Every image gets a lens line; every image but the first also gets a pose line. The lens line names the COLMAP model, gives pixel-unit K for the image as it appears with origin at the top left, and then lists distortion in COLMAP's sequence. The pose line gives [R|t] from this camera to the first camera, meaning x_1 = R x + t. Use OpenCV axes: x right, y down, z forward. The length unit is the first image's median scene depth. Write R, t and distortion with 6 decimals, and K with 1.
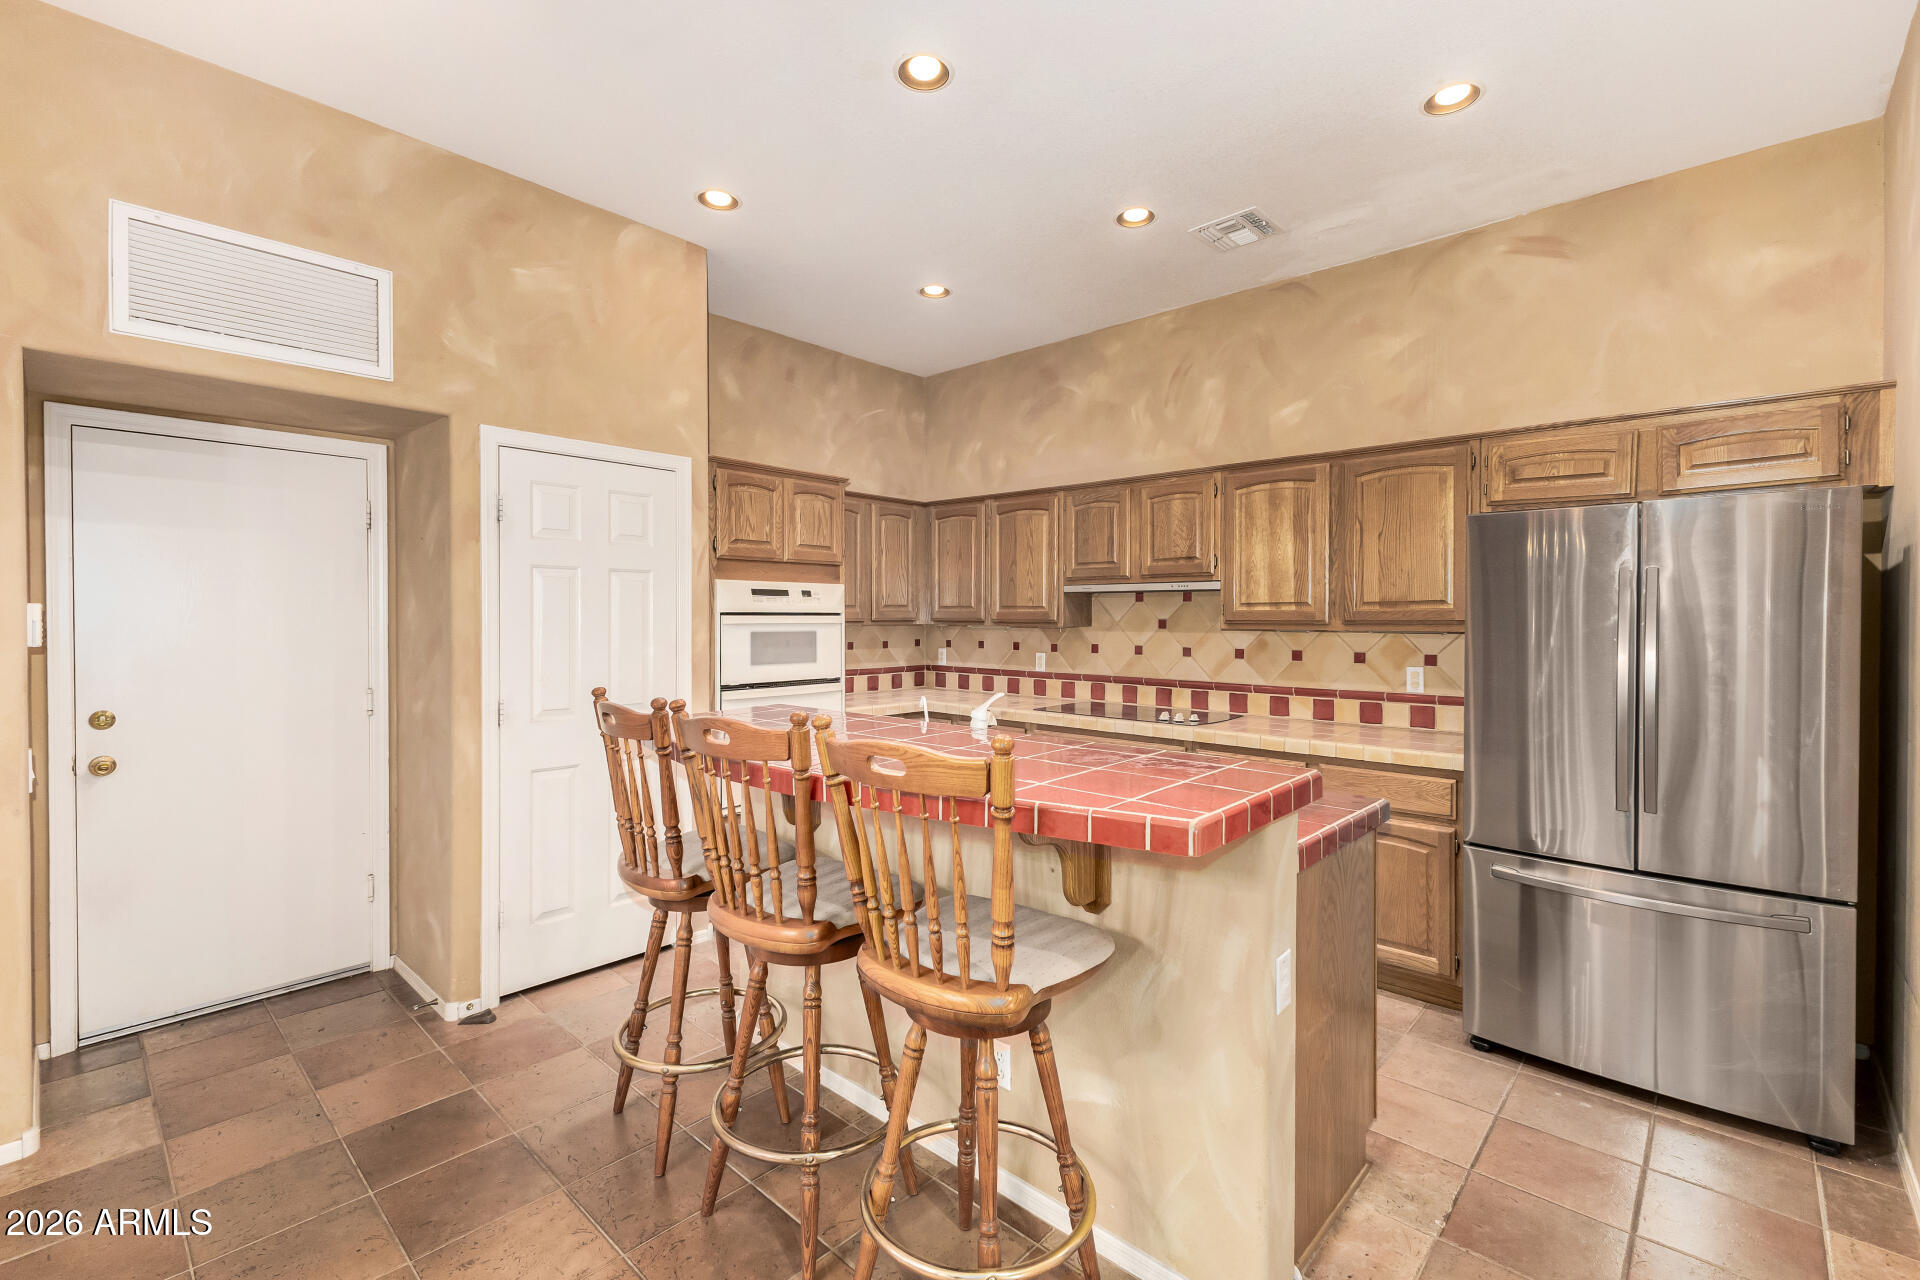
lens RADIAL K [[837.4, 0, 960.0], [0, 837.4, 640.0], [0, 0, 1]] dist [0.000285, -0.000207]
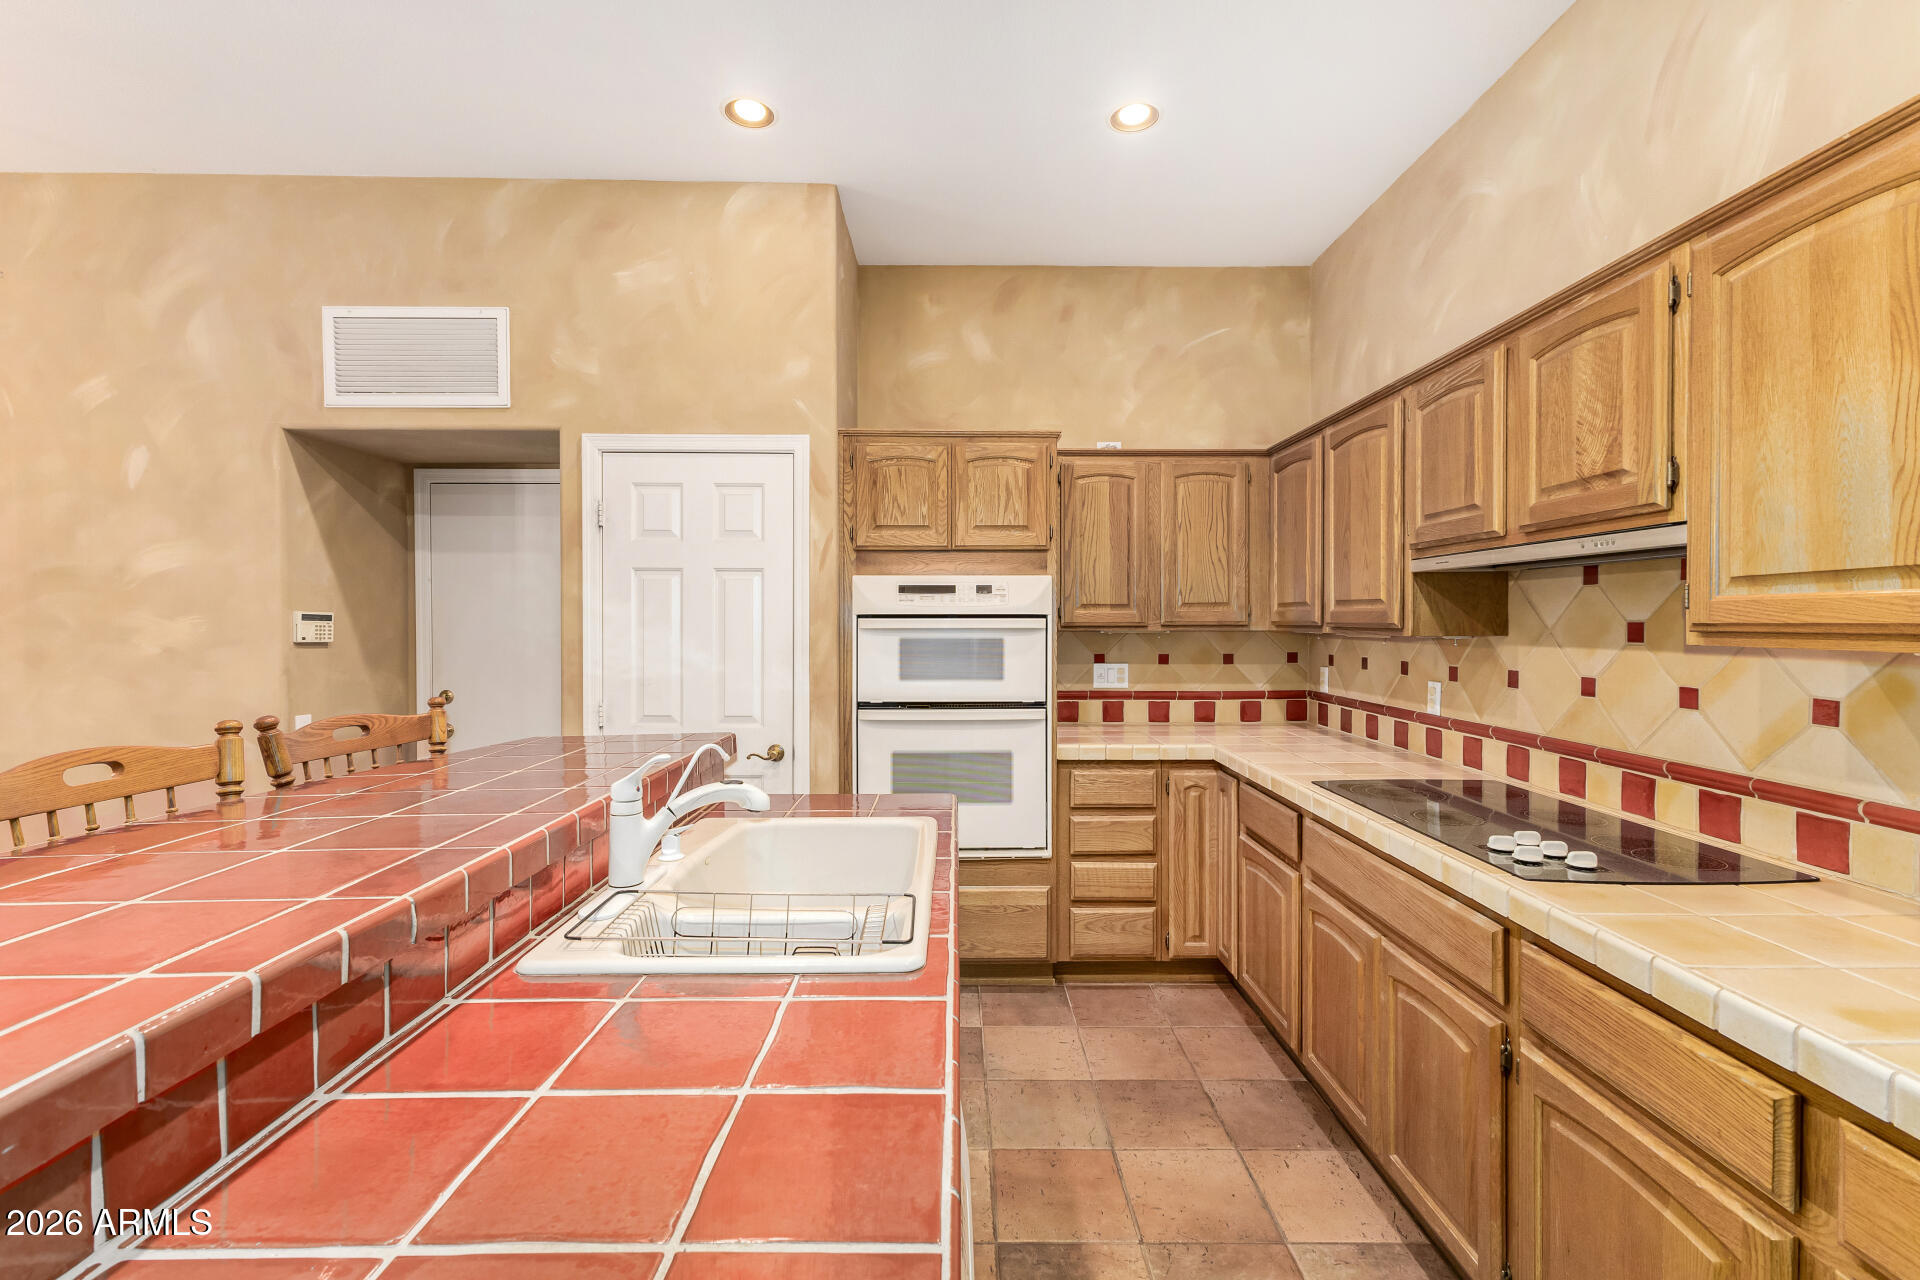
lens RADIAL K [[815.4, 0, 960.0], [0, 815.4, 640.0], [0, 0, 1]] dist [0.003064, -0.000049]
pose [[0.680488, 0.013688, -0.732631, 0.336454], [-0.017832, 0.999839, 0.002118, -0.010000], [0.732542, 0.011623, 0.680623, 0.461125]]
